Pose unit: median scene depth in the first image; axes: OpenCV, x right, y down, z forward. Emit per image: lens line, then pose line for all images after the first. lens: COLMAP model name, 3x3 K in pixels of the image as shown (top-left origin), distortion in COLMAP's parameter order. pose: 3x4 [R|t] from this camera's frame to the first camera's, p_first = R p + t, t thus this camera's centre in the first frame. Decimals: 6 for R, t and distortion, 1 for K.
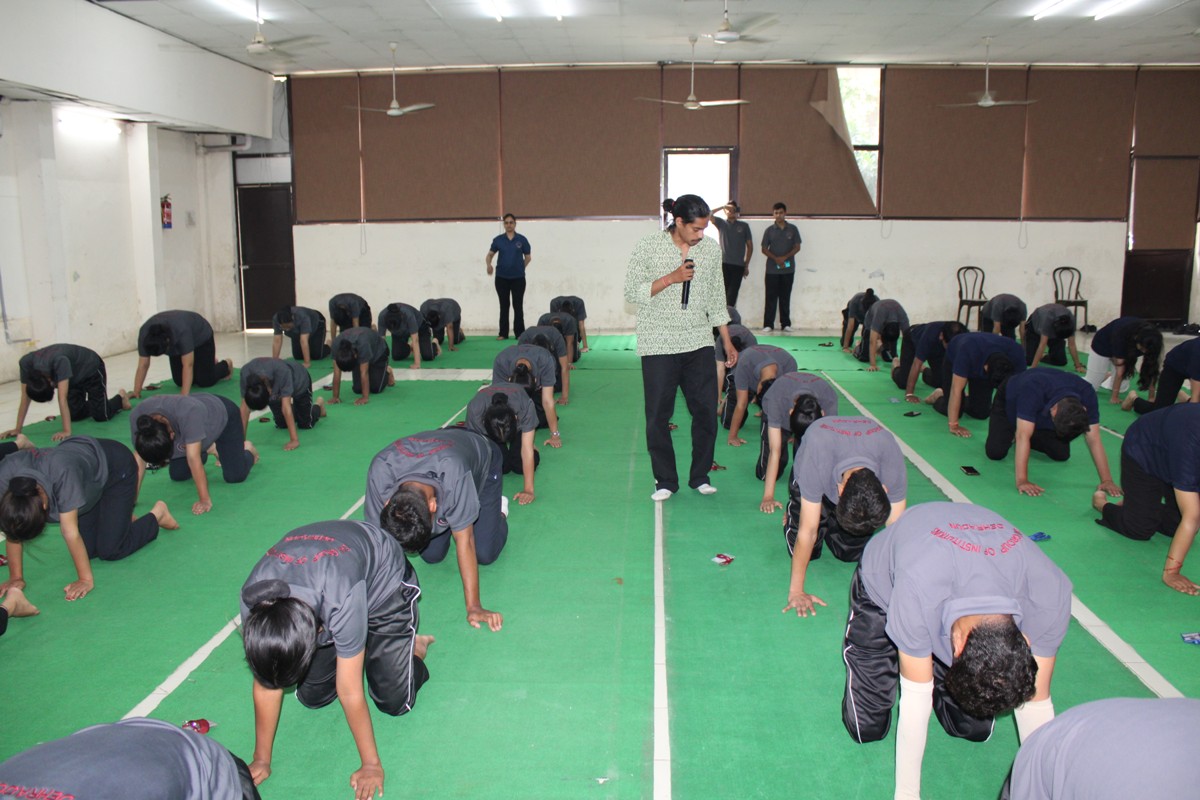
lens RADIAL K [[993.1, 0, 594.0], [0, 993.1, 404.9], [0, 0, 1]] dist [-0.161698, 0.143358]
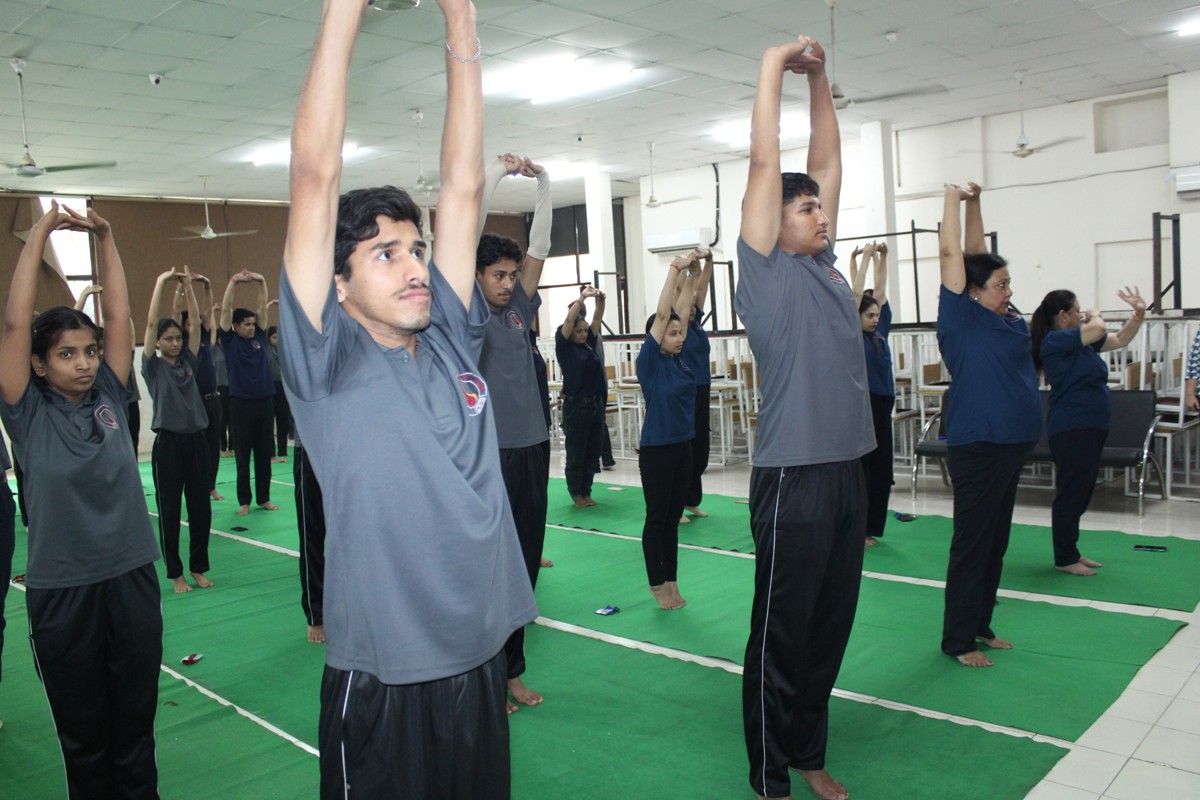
lens RADIAL K [[993.1, 0, 601.3], [0, 993.1, 399.5], [0, 0, 1]] dist [-0.161698, 0.143358]
pose [[0.647729, -0.089782, 0.756562, -0.126000], [0.185228, 0.981795, -0.042071, -0.002660], [-0.739012, 0.167387, 0.652567, -0.010449]]
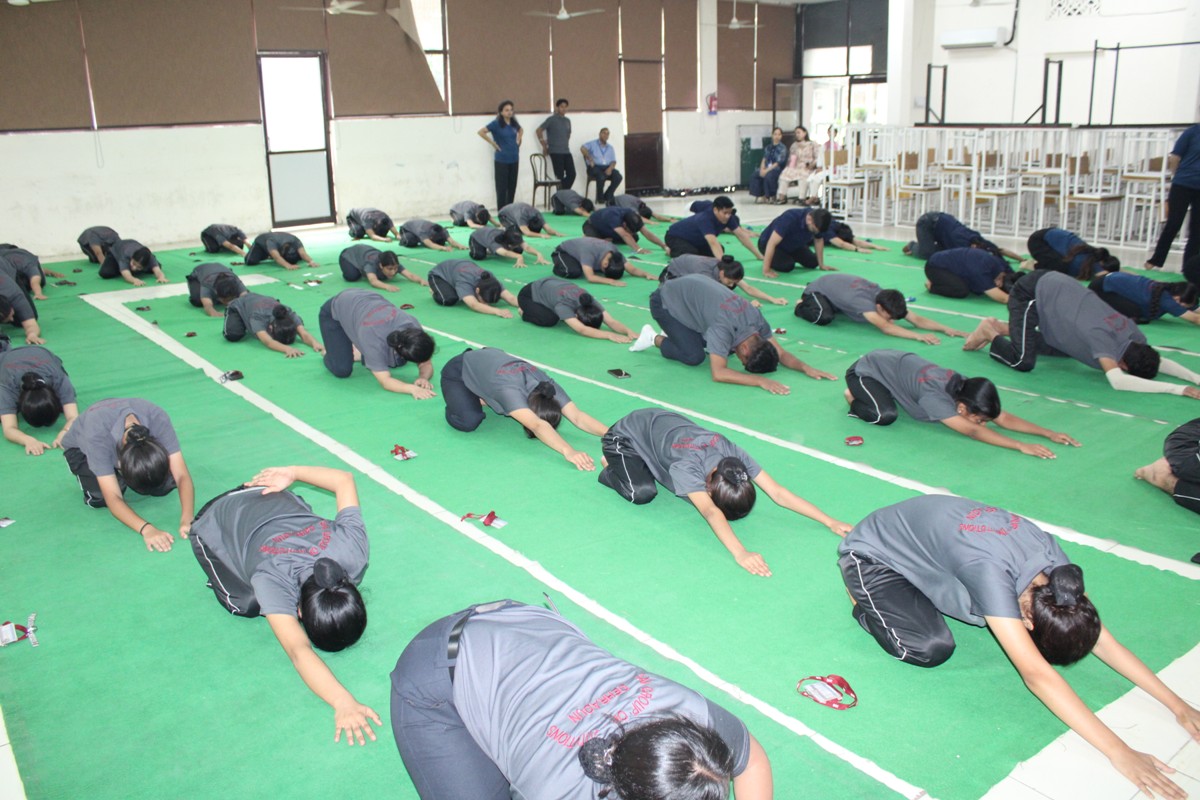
lens RADIAL K [[993.1, 0, 598.9], [0, 993.1, 407.2], [0, 0, 1]] dist [-0.161698, 0.143358]
pose [[0.753159, -0.196114, 0.627926, -0.362415], [0.134627, 0.980277, 0.144684, 0.000468], [-0.643916, -0.024434, 0.764706, 0.013001]]
